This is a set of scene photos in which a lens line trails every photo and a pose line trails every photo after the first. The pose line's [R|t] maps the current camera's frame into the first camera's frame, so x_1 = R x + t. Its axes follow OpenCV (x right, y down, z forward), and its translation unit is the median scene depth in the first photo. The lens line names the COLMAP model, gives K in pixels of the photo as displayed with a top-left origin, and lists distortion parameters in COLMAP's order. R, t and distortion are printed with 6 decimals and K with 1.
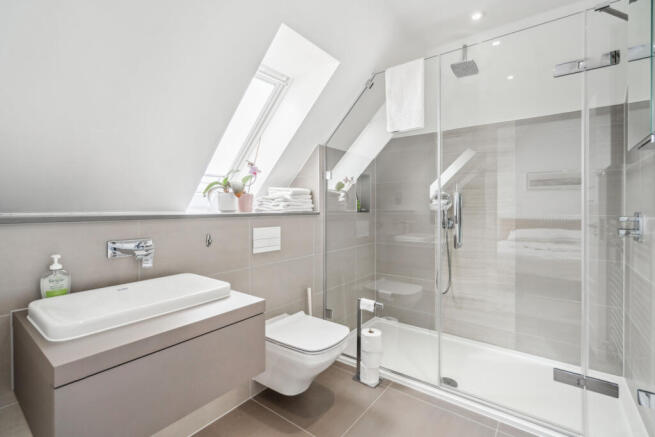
lens RADIAL K [[300.1, 0, 325.4], [0, 300.1, 213.2], [0, 0, 1]] dist [-0.000464, 0.000075]
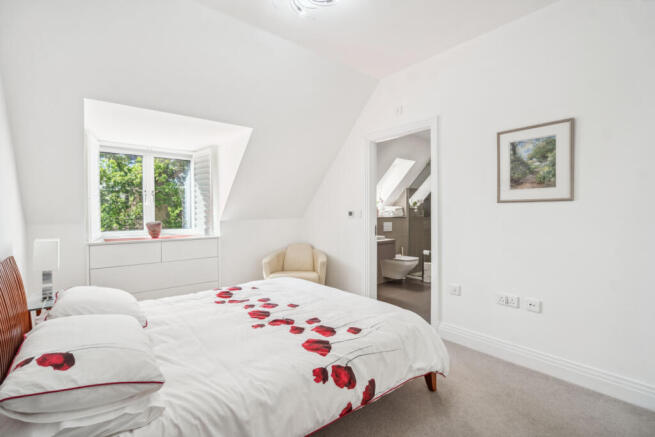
lens RADIAL K [[300.1, 0, 325.4], [0, 300.1, 213.2], [0, 0, 1]] dist [-0.000464, 0.000075]
pose [[0.972118, 0.002205, -0.234480, -0.082703], [-0.002772, 0.999994, -0.002090, -0.022300], [0.234474, 0.002681, 0.972119, -1.428582]]
